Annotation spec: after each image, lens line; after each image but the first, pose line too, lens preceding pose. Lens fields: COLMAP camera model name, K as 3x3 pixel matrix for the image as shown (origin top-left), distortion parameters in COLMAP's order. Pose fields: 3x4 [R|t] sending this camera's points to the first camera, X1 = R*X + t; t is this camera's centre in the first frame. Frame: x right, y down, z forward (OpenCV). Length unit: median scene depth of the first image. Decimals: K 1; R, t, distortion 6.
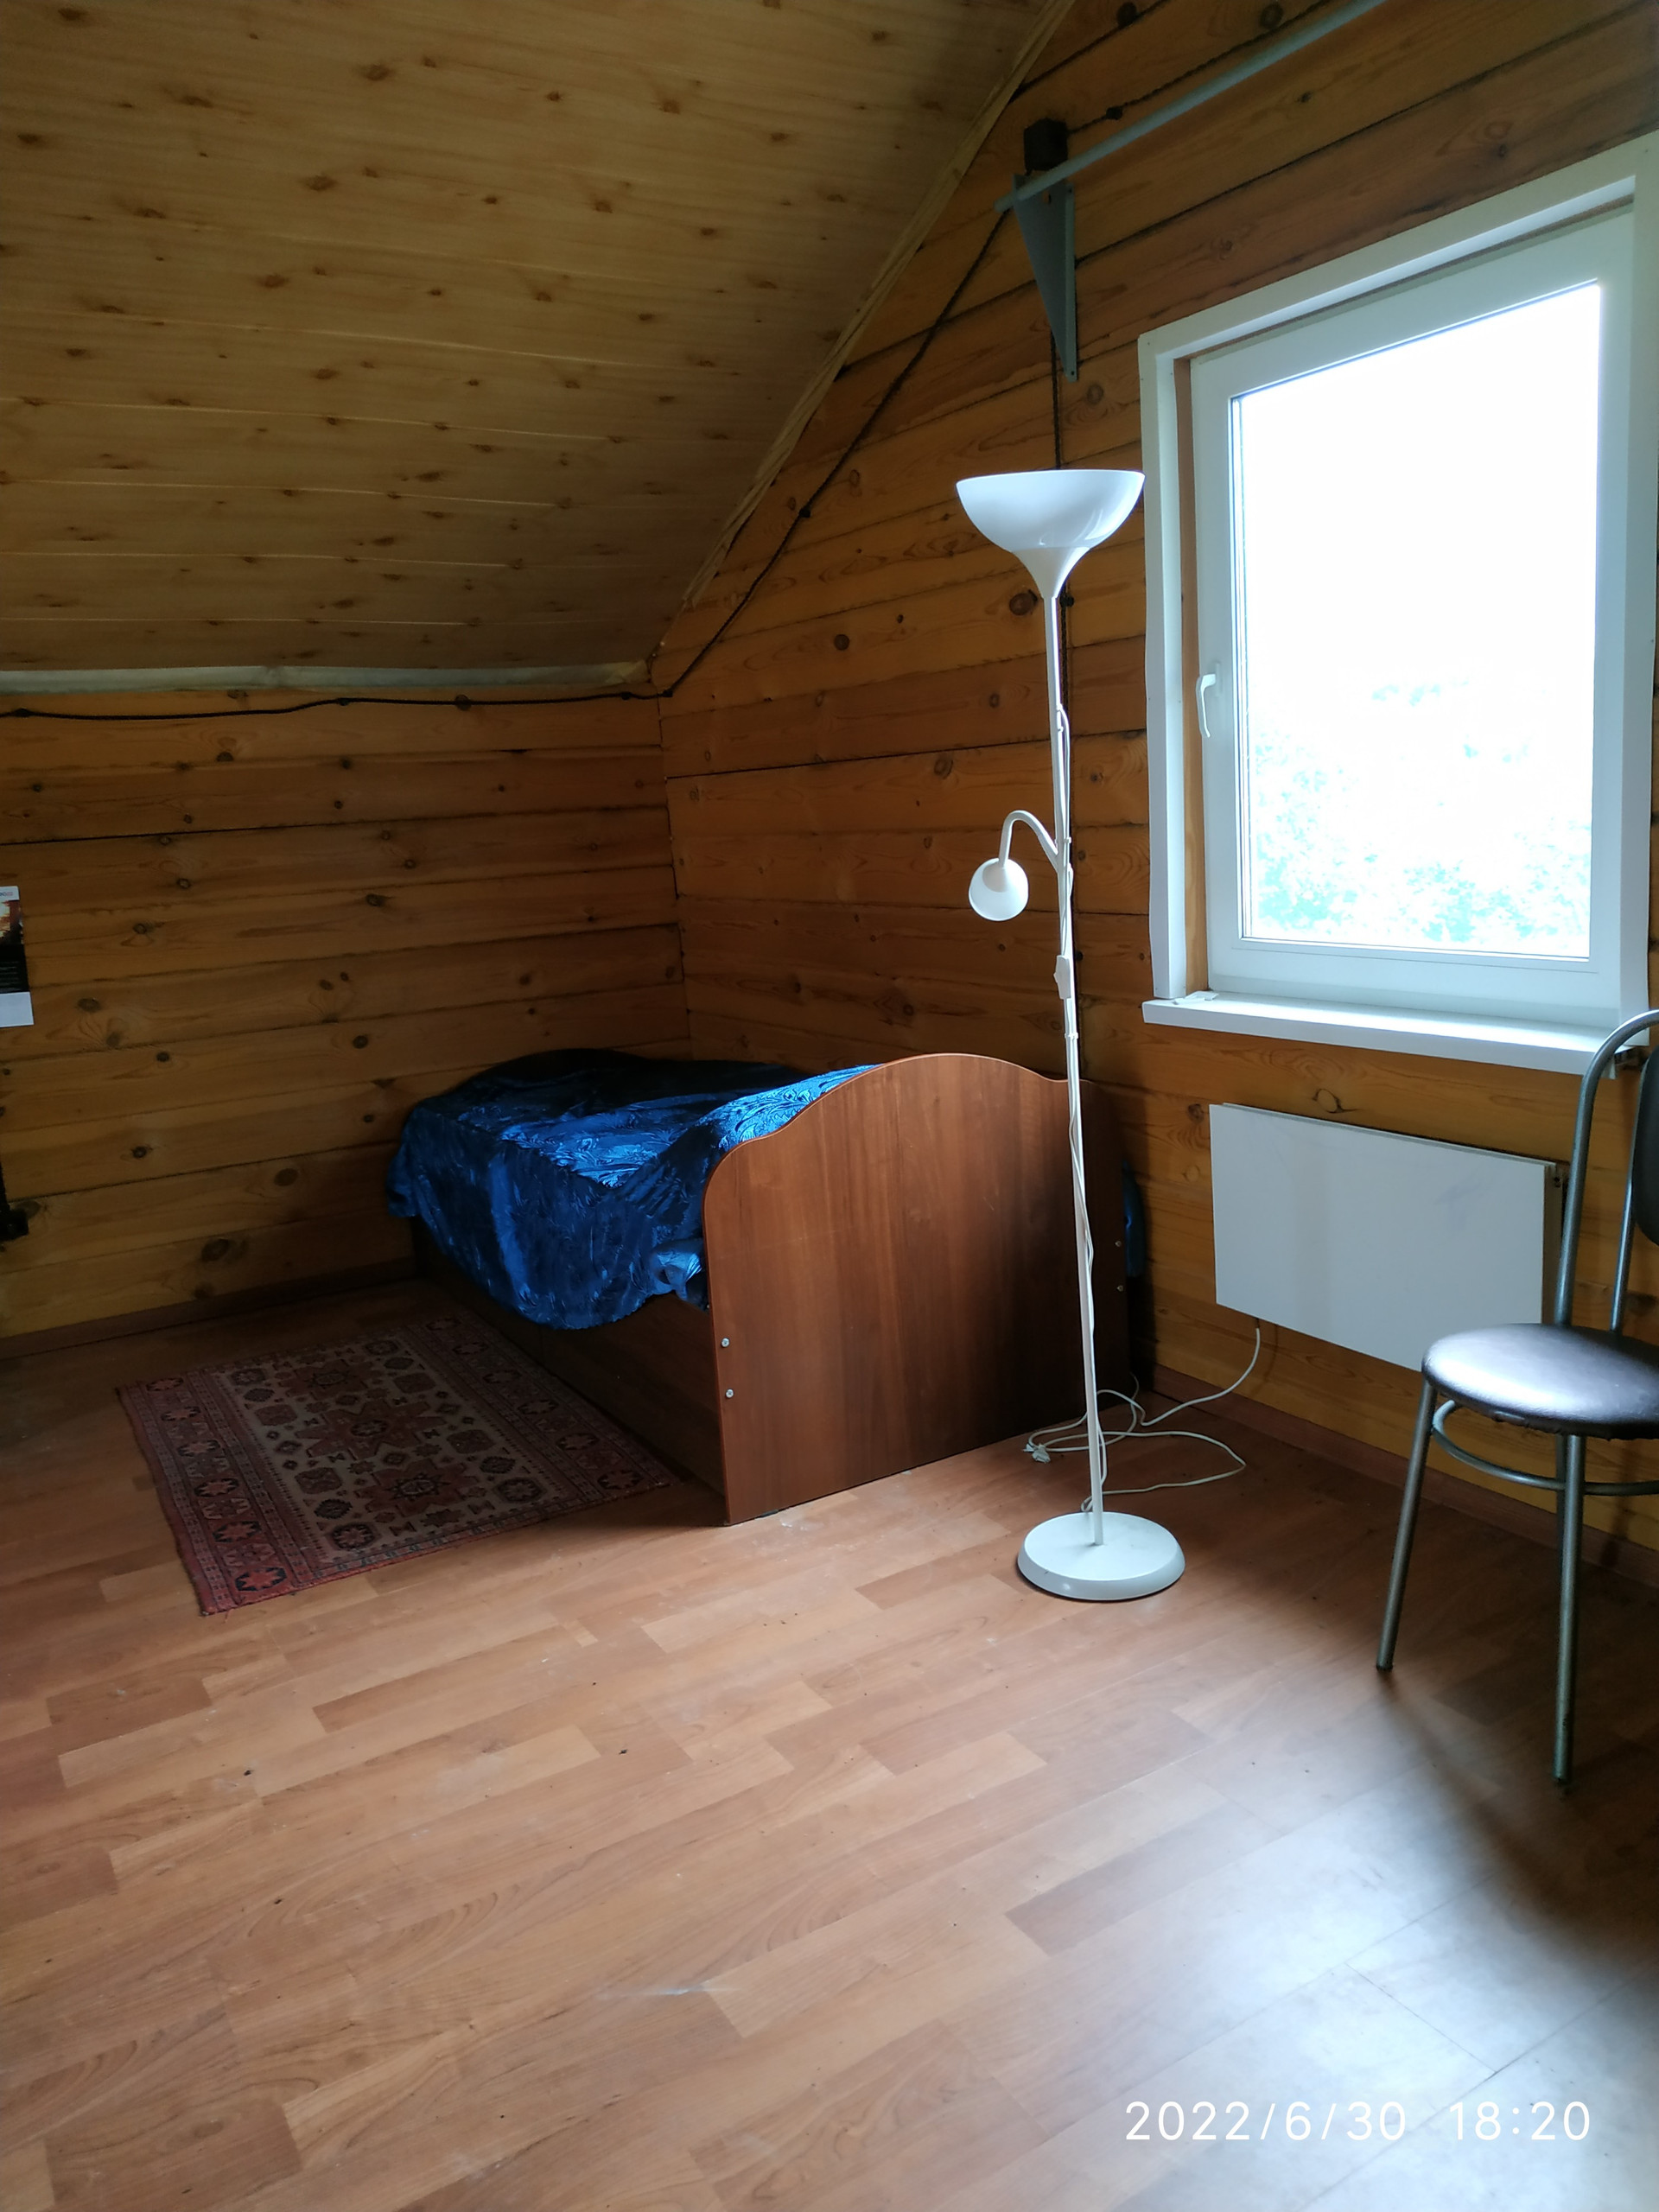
lens RADIAL K [[1703.5, 0, 827.7], [0, 1703.5, 1083.4], [0, 0, 1]] dist [0.093703, -0.088891]
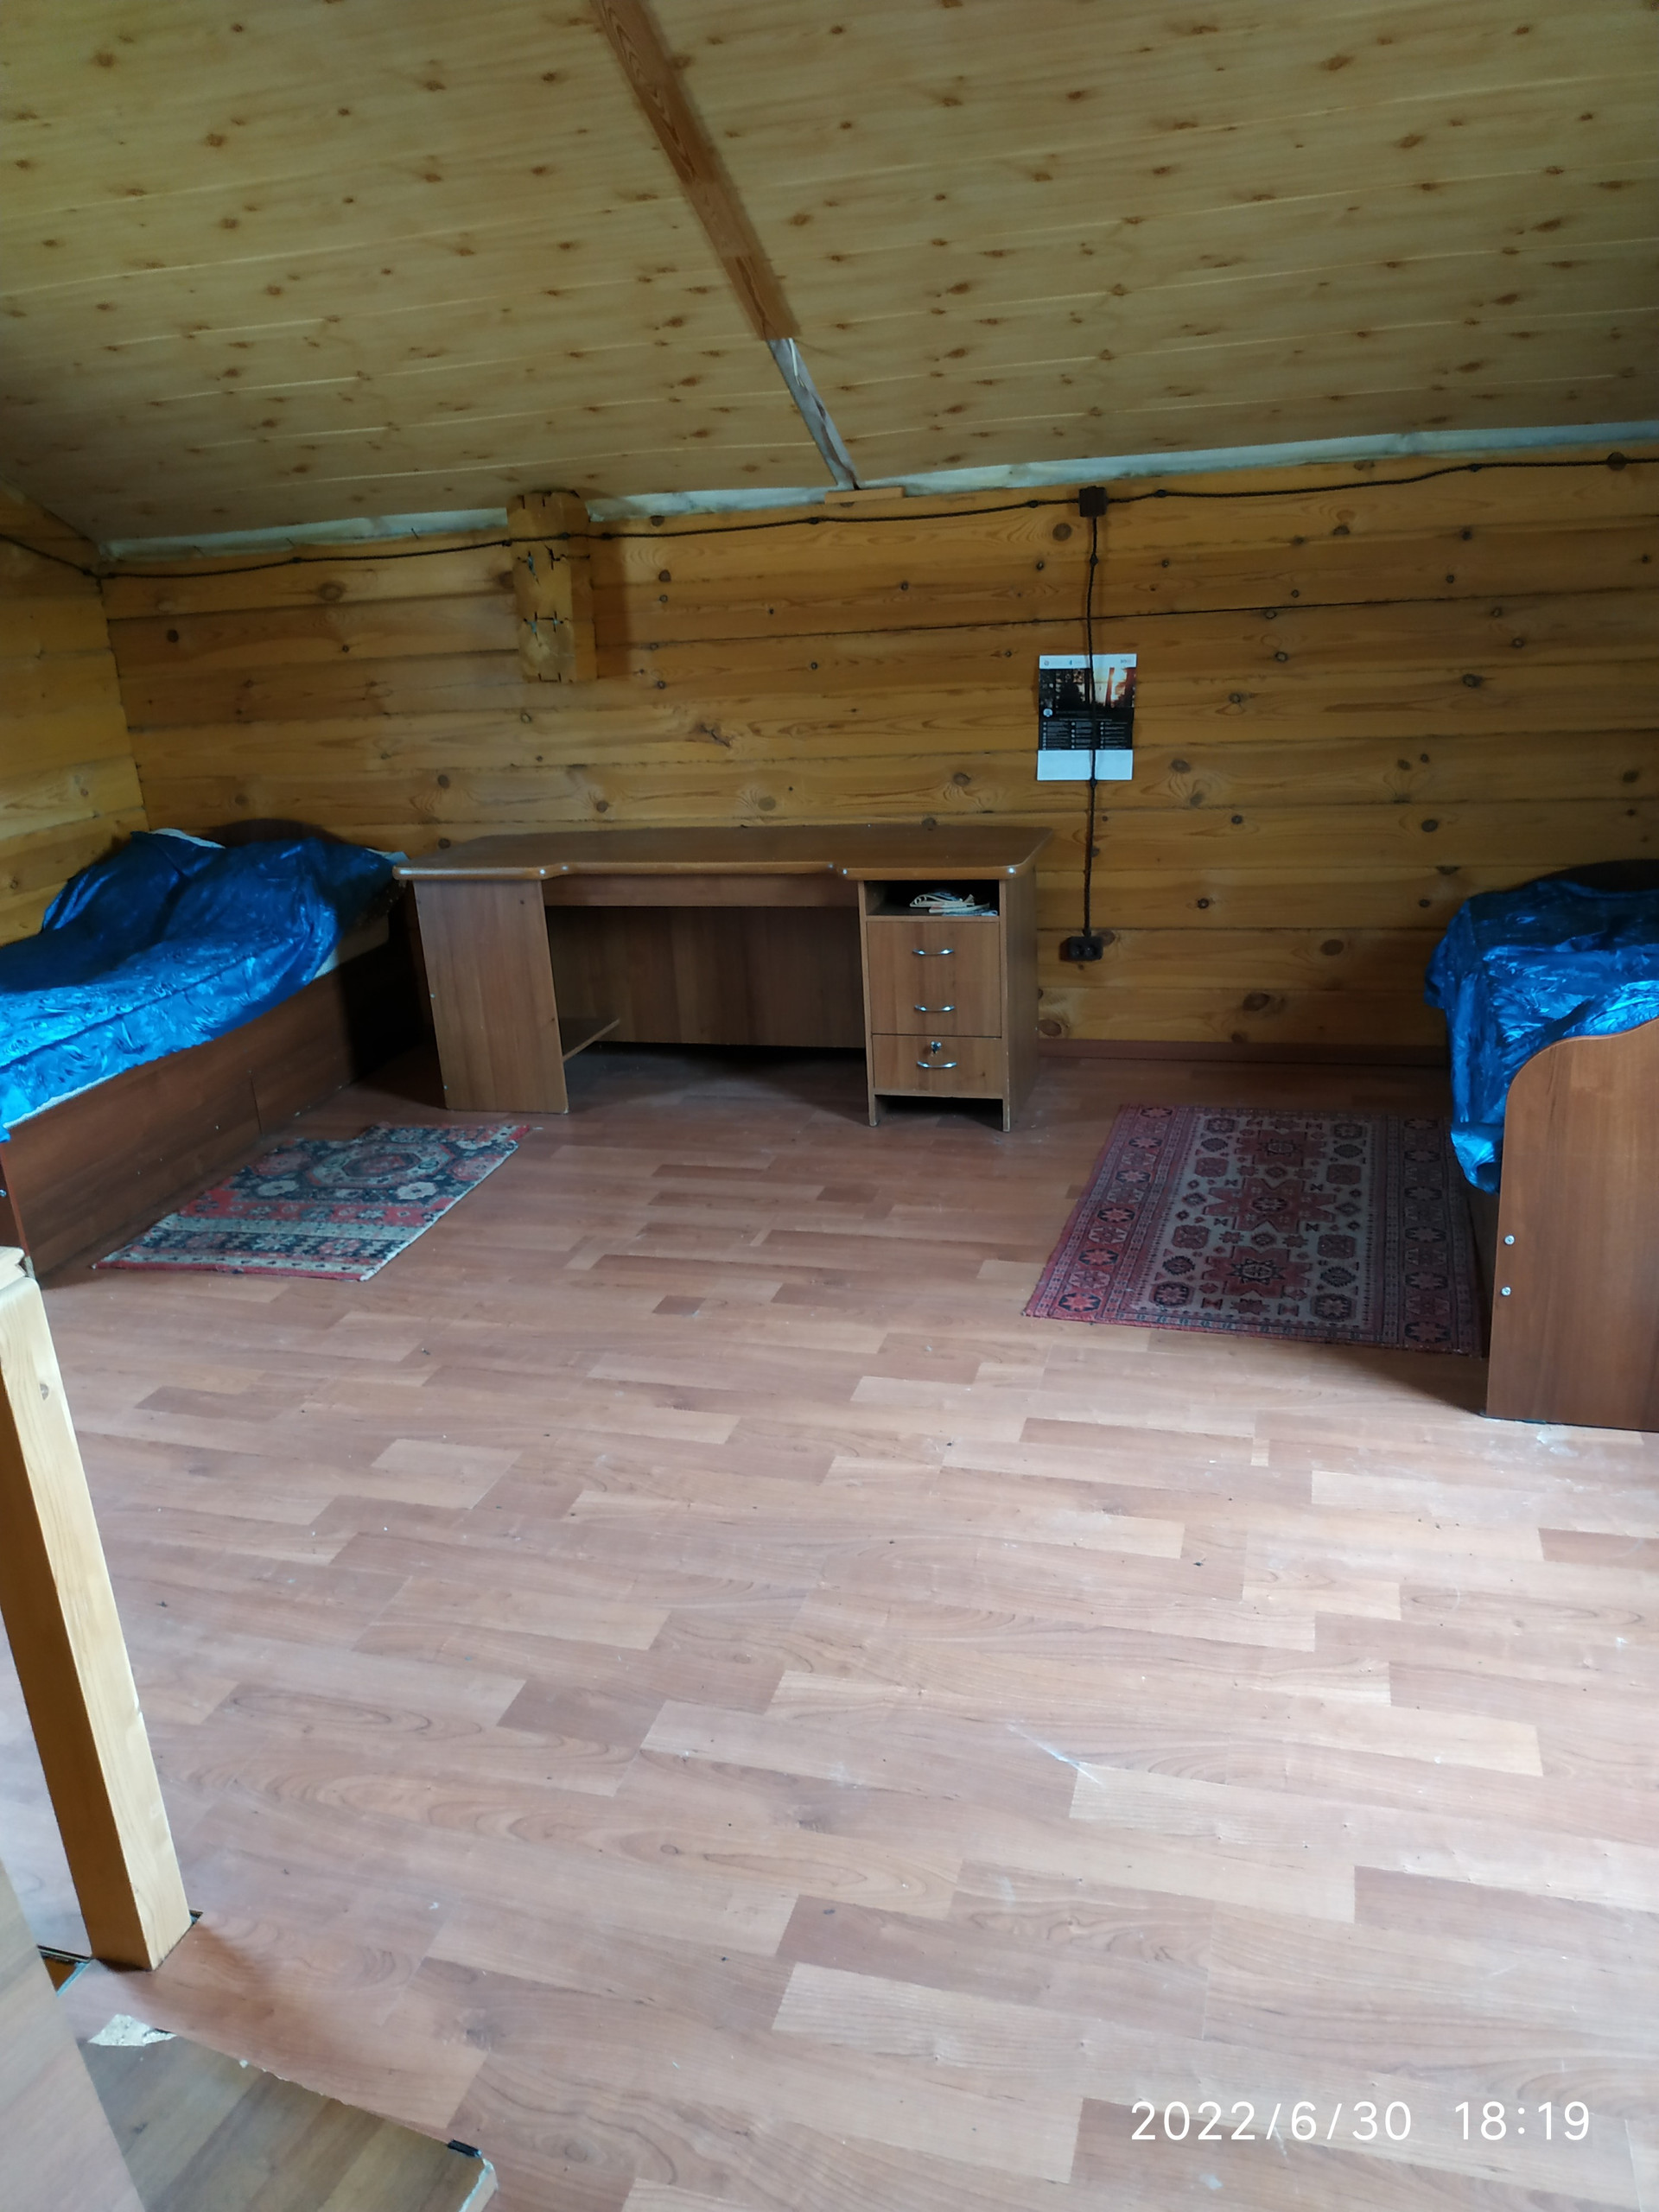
lens RADIAL K [[1708.3, 0, 829.5], [0, 1708.3, 1106.0], [0, 0, 1]] dist [0.040583, -0.041415]
pose [[0.671194, 0.257695, -0.695048, 0.299453], [-0.108996, 0.961747, 0.251321, -0.106194], [0.733224, -0.092928, 0.673607, 0.081833]]
